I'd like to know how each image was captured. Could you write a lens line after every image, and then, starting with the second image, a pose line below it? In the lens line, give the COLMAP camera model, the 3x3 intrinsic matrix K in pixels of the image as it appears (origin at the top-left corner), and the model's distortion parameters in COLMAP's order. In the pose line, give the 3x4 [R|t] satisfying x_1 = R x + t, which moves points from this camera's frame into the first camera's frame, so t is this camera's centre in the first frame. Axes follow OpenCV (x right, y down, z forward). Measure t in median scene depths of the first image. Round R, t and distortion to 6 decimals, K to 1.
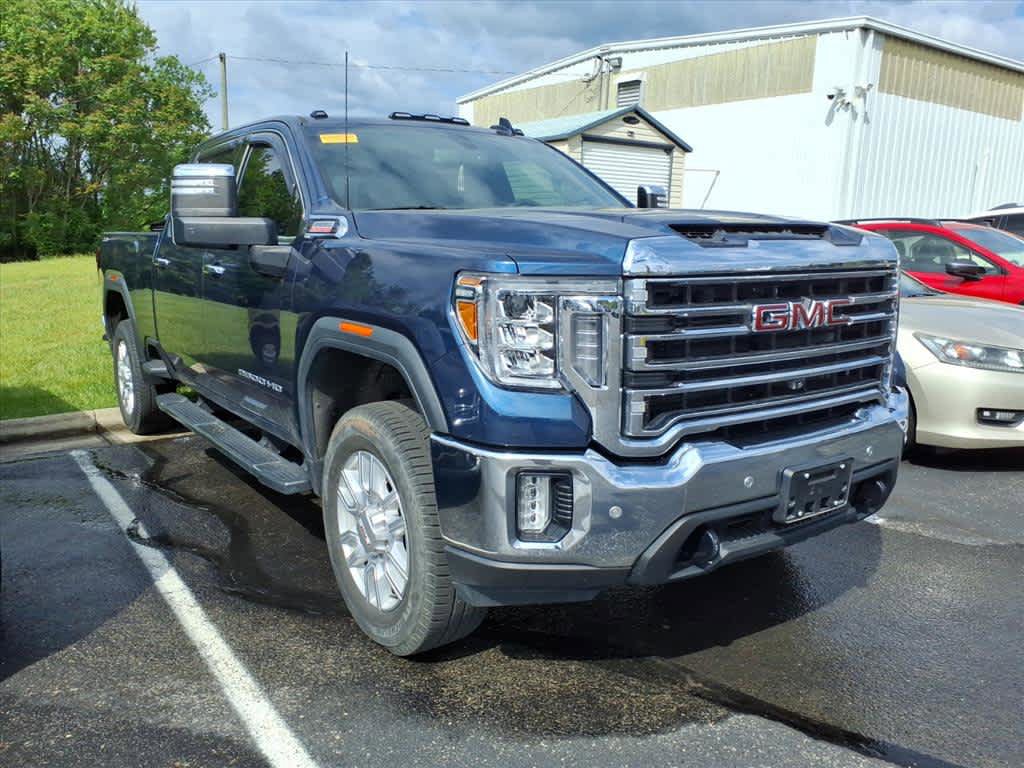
lens RADIAL K [[810.4, 0, 499.7], [0, 810.4, 381.8], [0, 0, 1]] dist [0.015840, -0.008345]
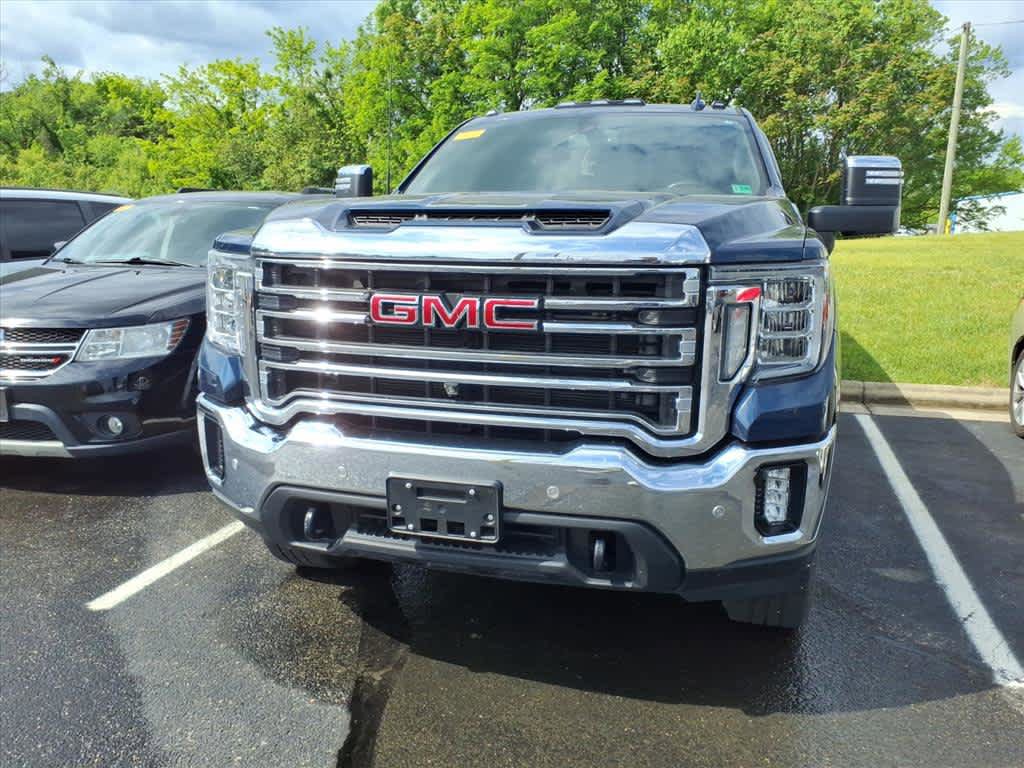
lens RADIAL K [[815.4, 0, 500.5], [0, 815.4, 380.7], [0, 0, 1]] dist [0.012795, -0.010292]
pose [[0.637357, 0.150644, -0.755700, 0.966686], [-0.141830, 0.986883, 0.077110, -0.074202], [0.757404, 0.058034, 0.650363, 0.418709]]
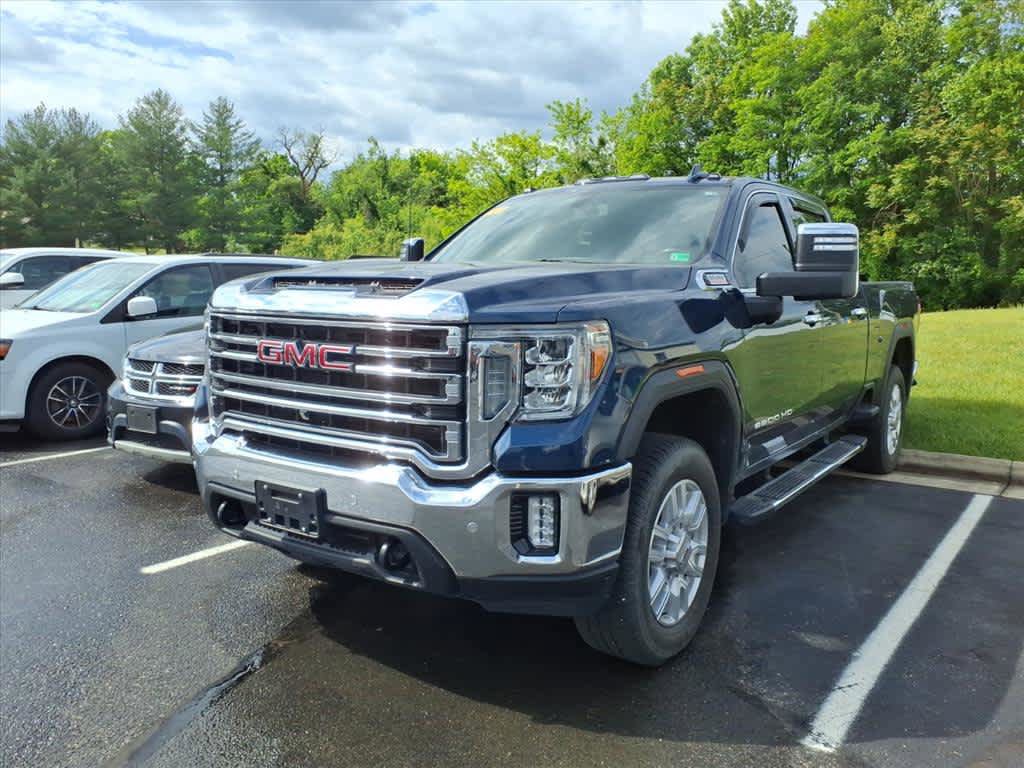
lens RADIAL K [[820.6, 0, 499.2], [0, 820.6, 382.1], [0, 0, 1]] dist [0.009918, -0.008522]
pose [[0.341848, 0.119389, -0.932141, 1.381543], [-0.173887, 0.982805, 0.062108, -0.145787], [0.923528, 0.140856, 0.356730, 0.754105]]
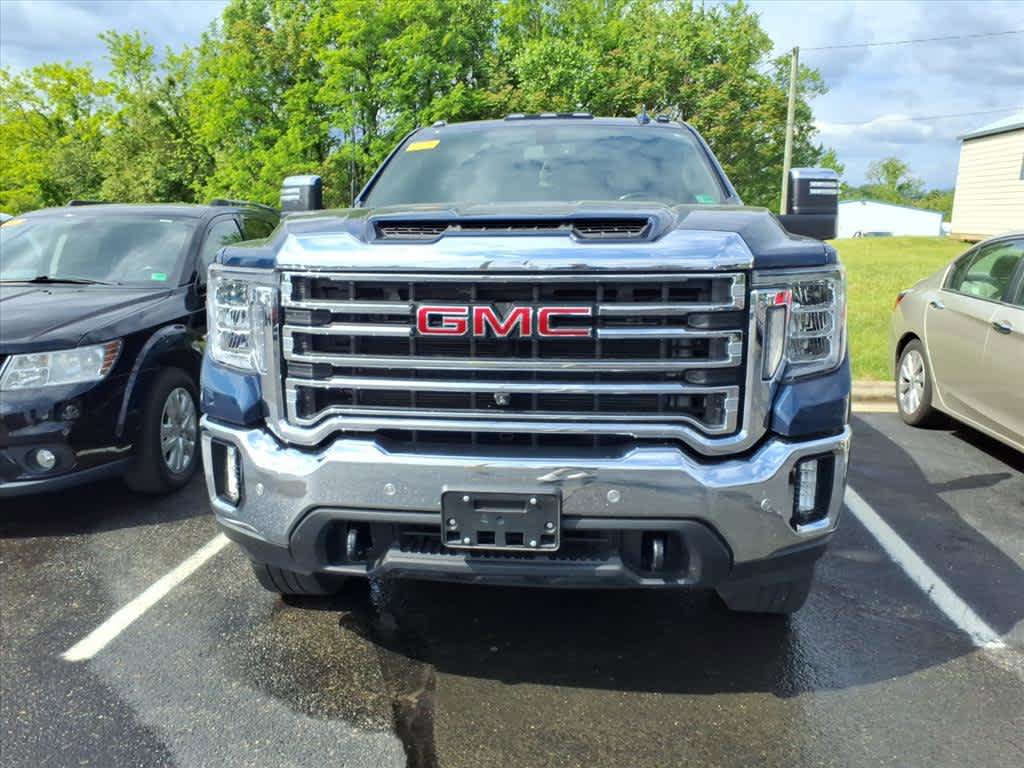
lens RADIAL K [[820.6, 0, 499.2], [0, 820.6, 382.1], [0, 0, 1]] dist [0.009918, -0.008522]
pose [[0.760843, 0.111575, -0.639272, 0.840876], [-0.110358, 0.993005, 0.041968, -0.047504], [0.639483, 0.038617, 0.767834, 0.285712]]
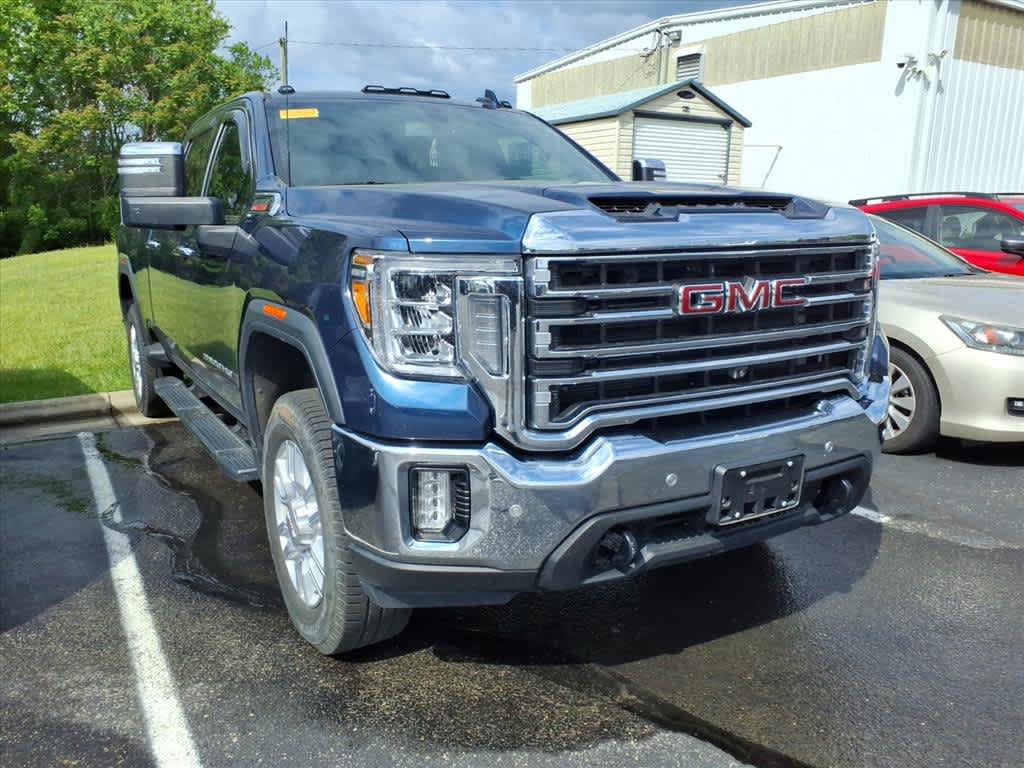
lens RADIAL K [[815.4, 0, 500.5], [0, 815.4, 380.7], [0, 0, 1]] dist [0.012795, -0.010292]
pose [[0.996840, 0.005796, -0.079226, 0.156321], [-0.004248, 0.999797, 0.019684, -0.004420], [0.079324, -0.019285, 0.996662, 0.063260]]
